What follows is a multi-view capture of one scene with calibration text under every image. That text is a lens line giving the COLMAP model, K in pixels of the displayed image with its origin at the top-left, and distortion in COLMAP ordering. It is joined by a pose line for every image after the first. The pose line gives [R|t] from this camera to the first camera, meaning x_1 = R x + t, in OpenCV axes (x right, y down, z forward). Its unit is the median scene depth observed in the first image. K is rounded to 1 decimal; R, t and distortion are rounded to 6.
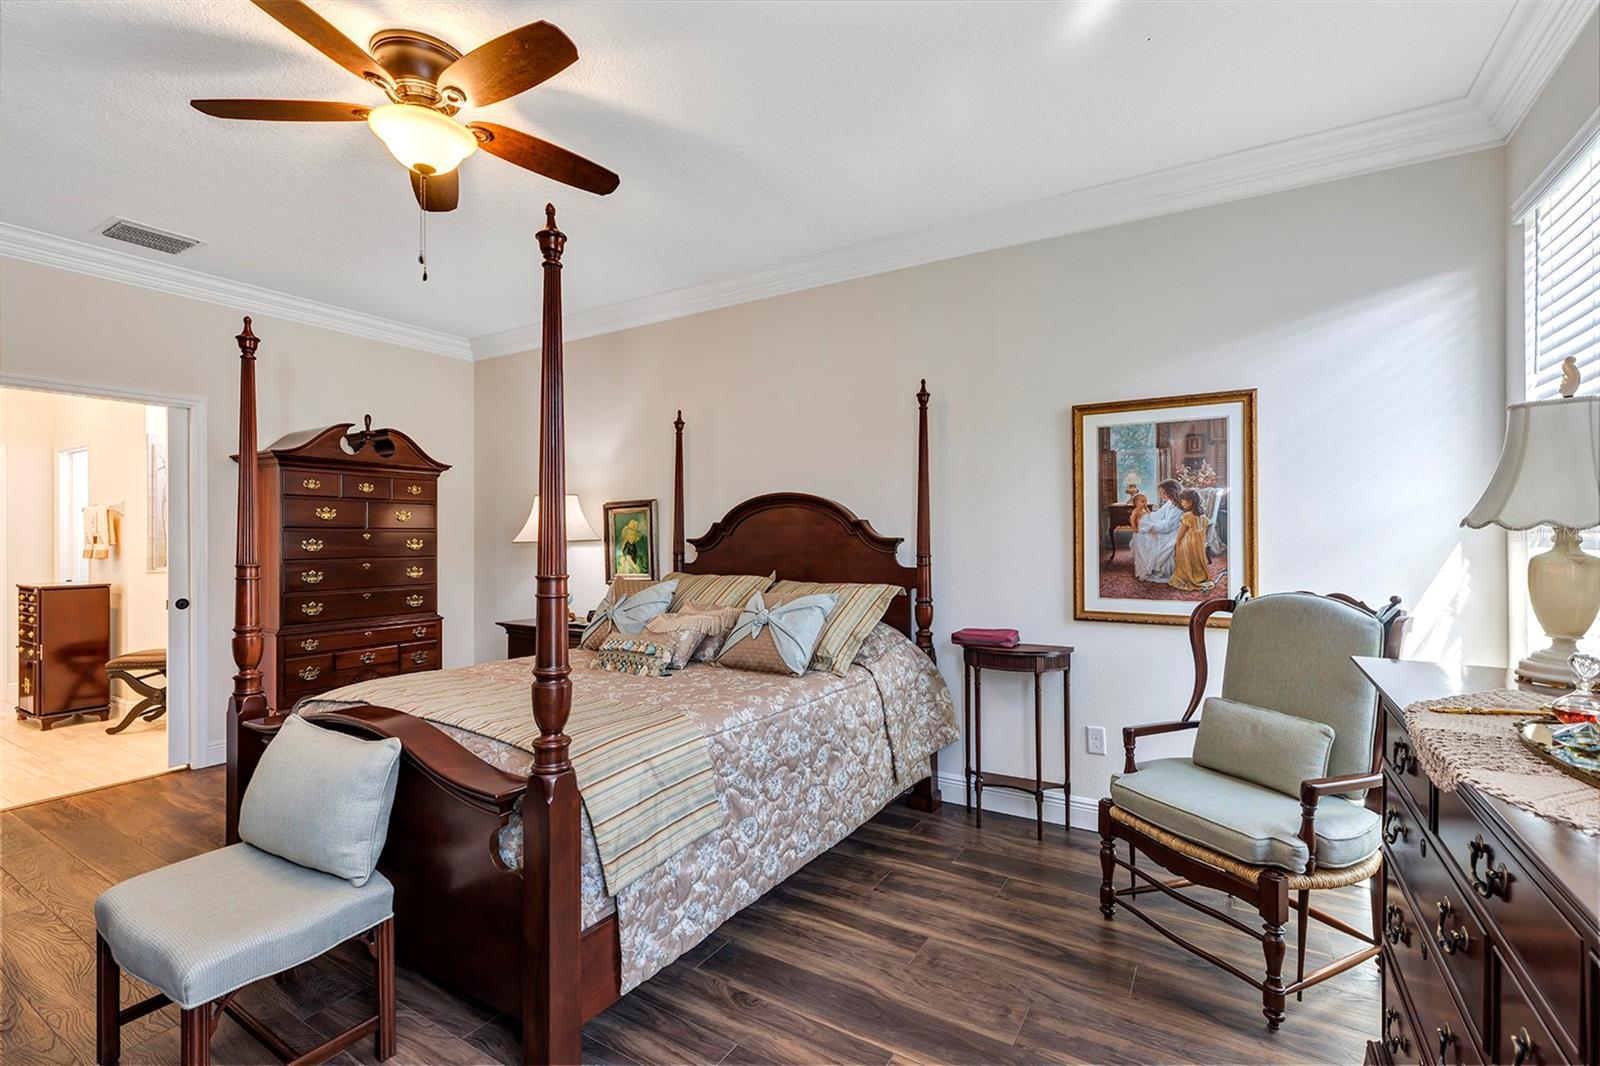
lens RADIAL K [[717.7, 0, 794.8], [0, 717.7, 529.9], [0, 0, 1]] dist [-0.001275, -0.000033]
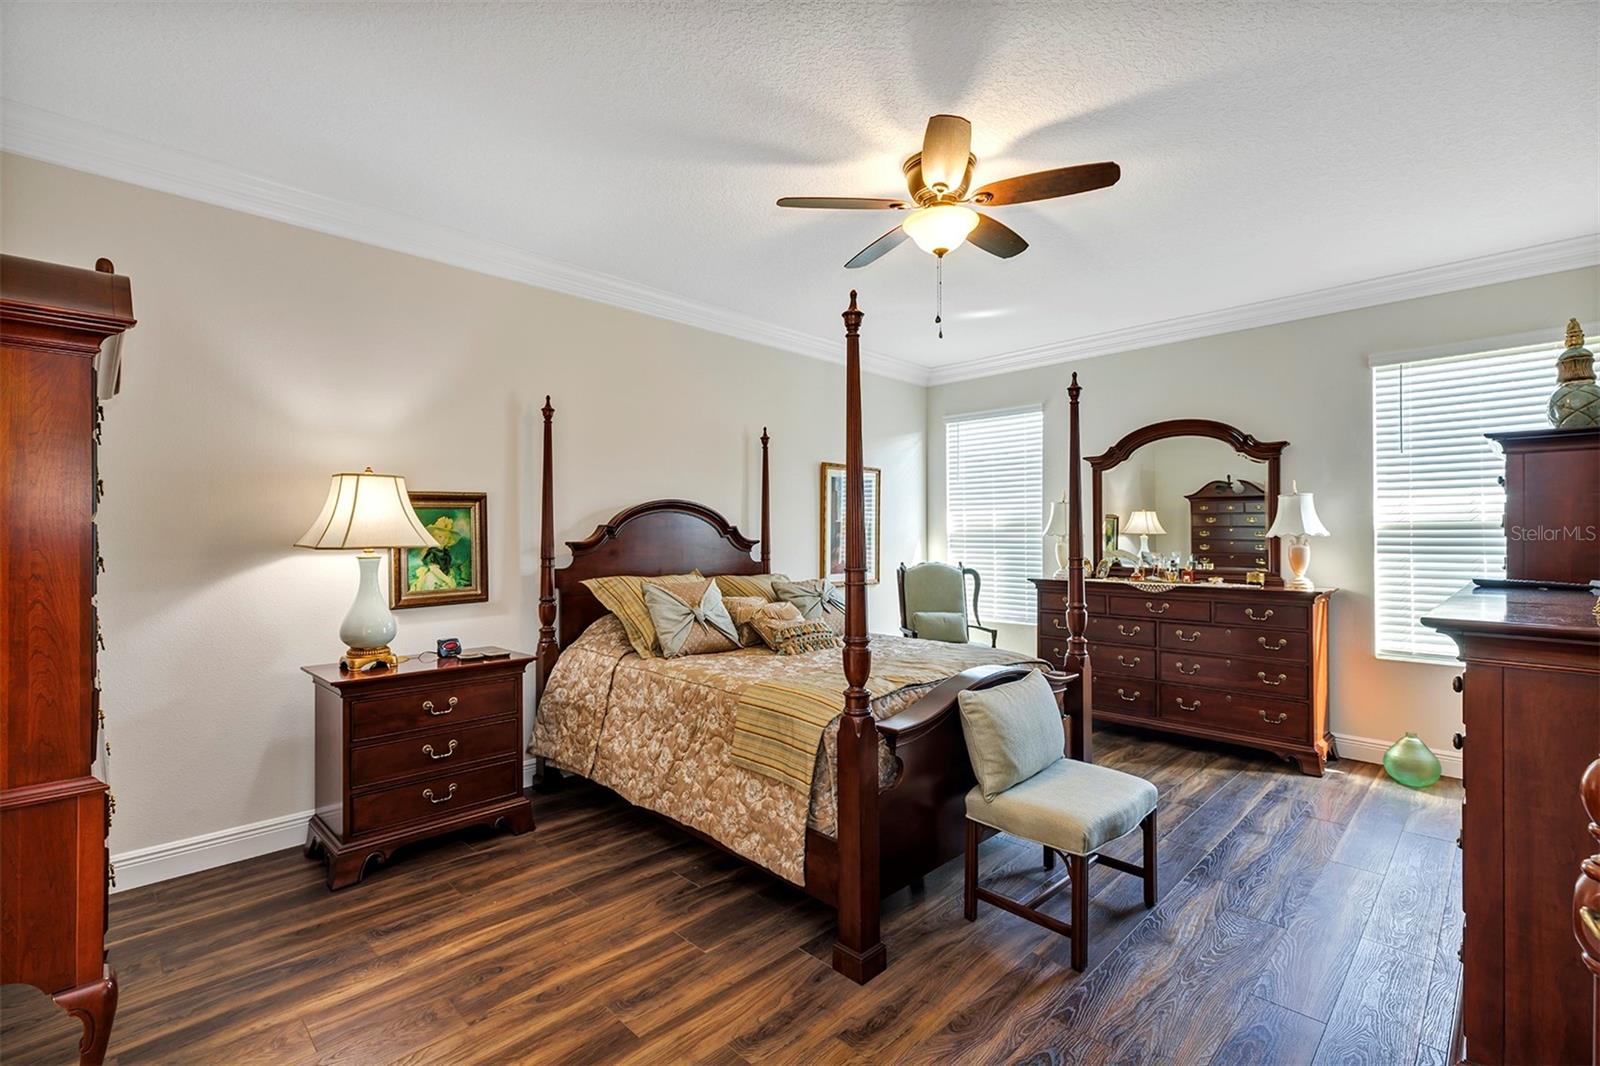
lens RADIAL K [[717.7, 0, 798.4], [0, 717.7, 537.8], [0, 0, 1]] dist [-0.001275, -0.000033]
pose [[0.235146, 0.009186, 0.971917, -0.966379], [0.000593, 0.999954, -0.009594, 0.016340], [-0.971960, 0.002833, 0.235130, 0.509353]]
